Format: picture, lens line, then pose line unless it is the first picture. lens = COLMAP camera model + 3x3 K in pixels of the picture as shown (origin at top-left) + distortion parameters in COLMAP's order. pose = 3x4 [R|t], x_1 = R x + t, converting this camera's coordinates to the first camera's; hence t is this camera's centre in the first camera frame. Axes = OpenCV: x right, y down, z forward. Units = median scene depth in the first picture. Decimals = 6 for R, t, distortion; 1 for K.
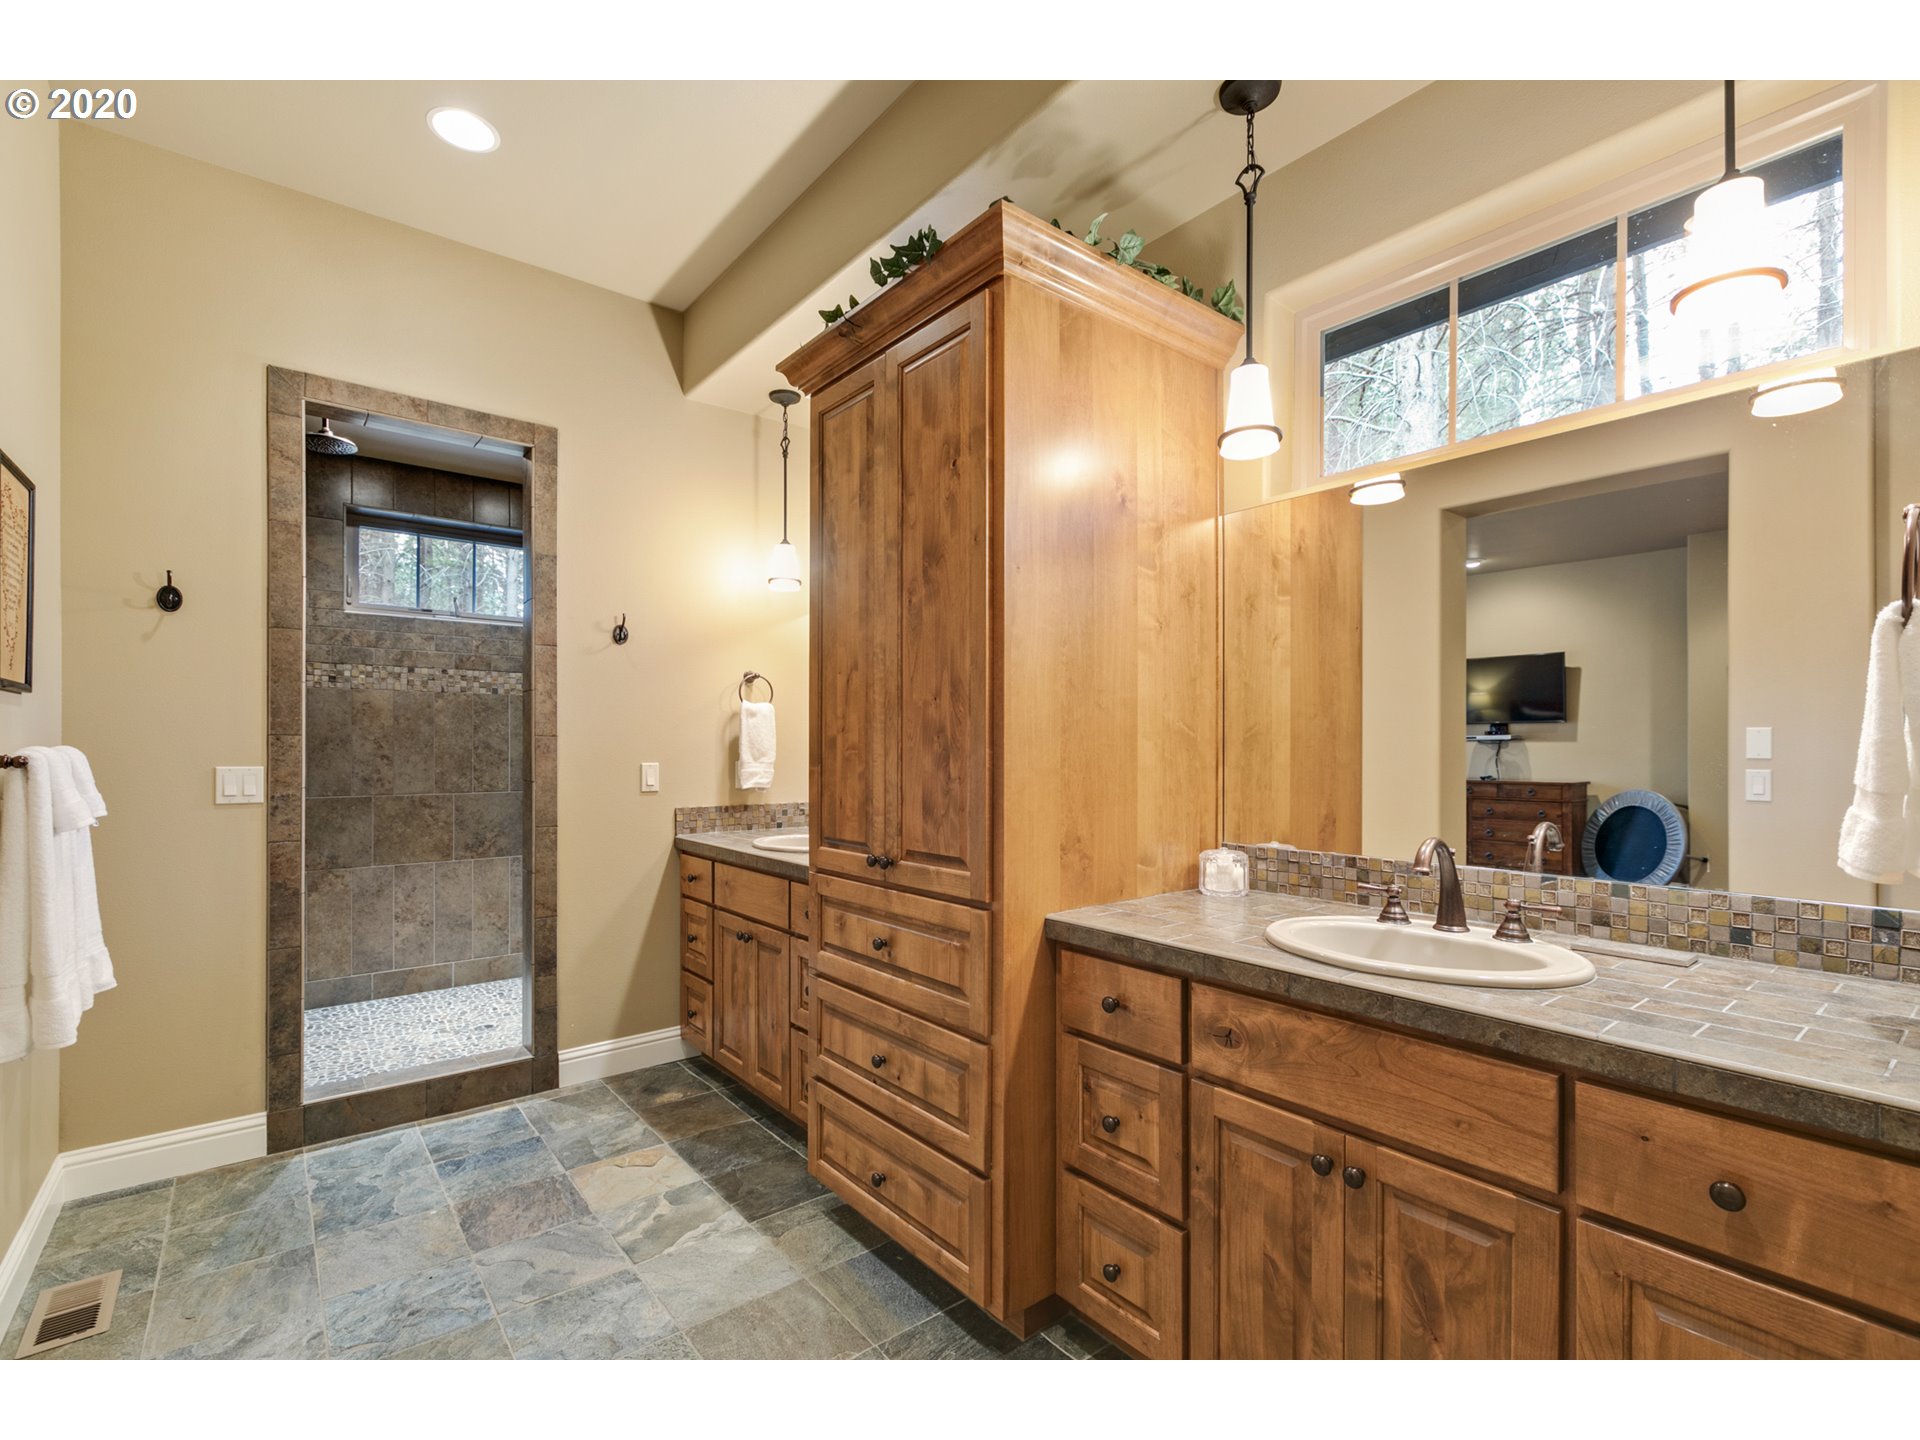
lens RADIAL K [[874.5, 0, 958.6], [0, 874.5, 740.5], [0, 0, 1]] dist [-0.003732, -0.000098]
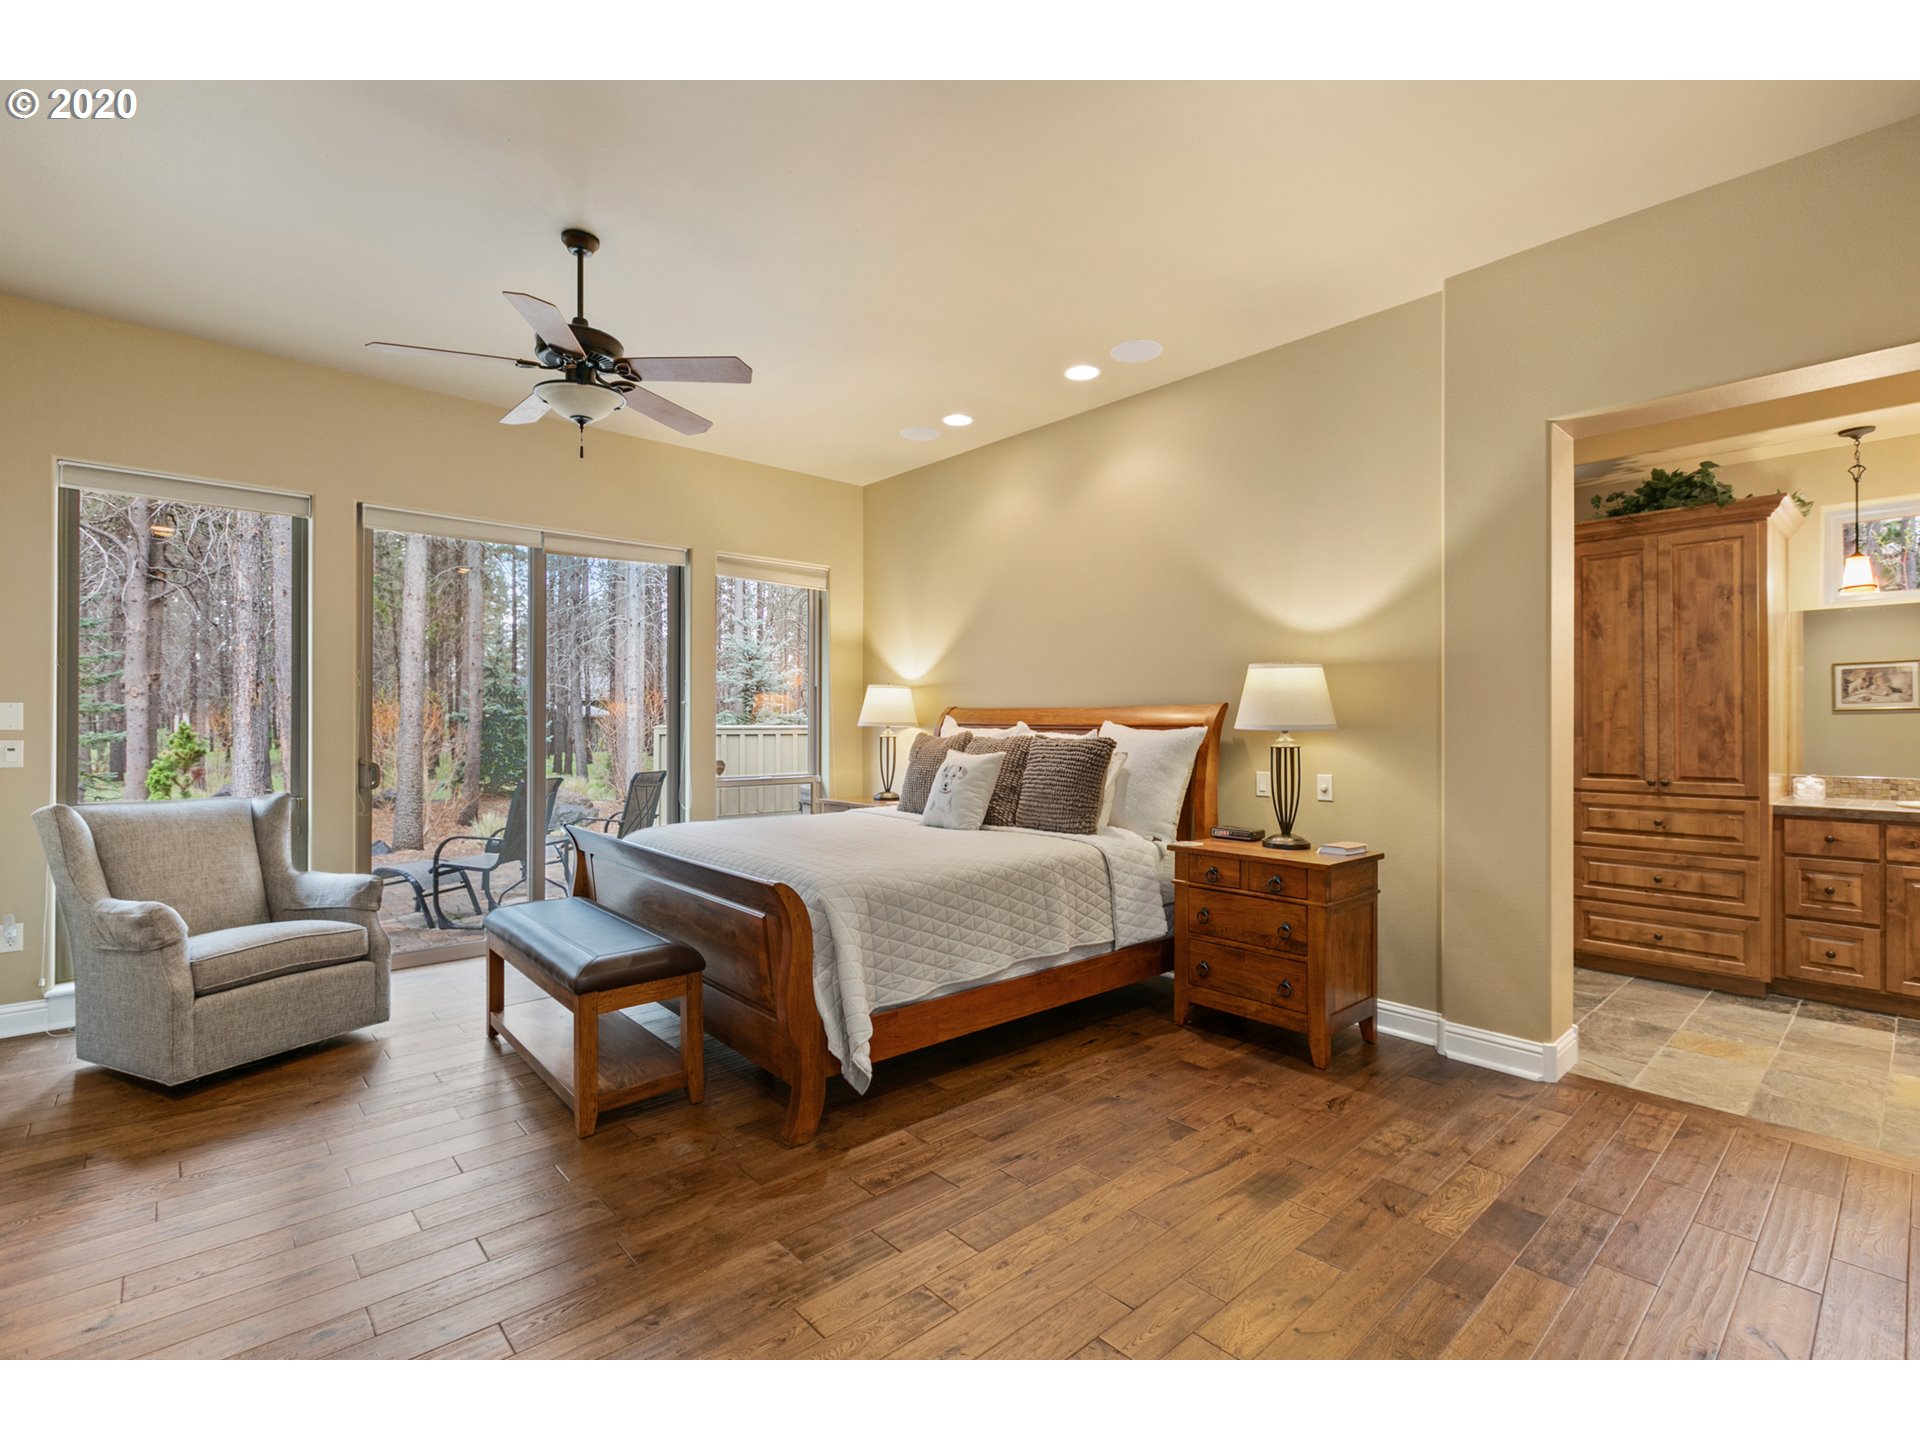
lens RADIAL K [[874.5, 0, 961.7], [0, 874.5, 711.9], [0, 0, 1]] dist [-0.003732, -0.000098]
pose [[0.998621, 0.002972, 0.052412, -1.985786], [-0.002875, 0.999994, -0.001919, -0.022354], [-0.052418, 0.001766, 0.998624, -1.051347]]
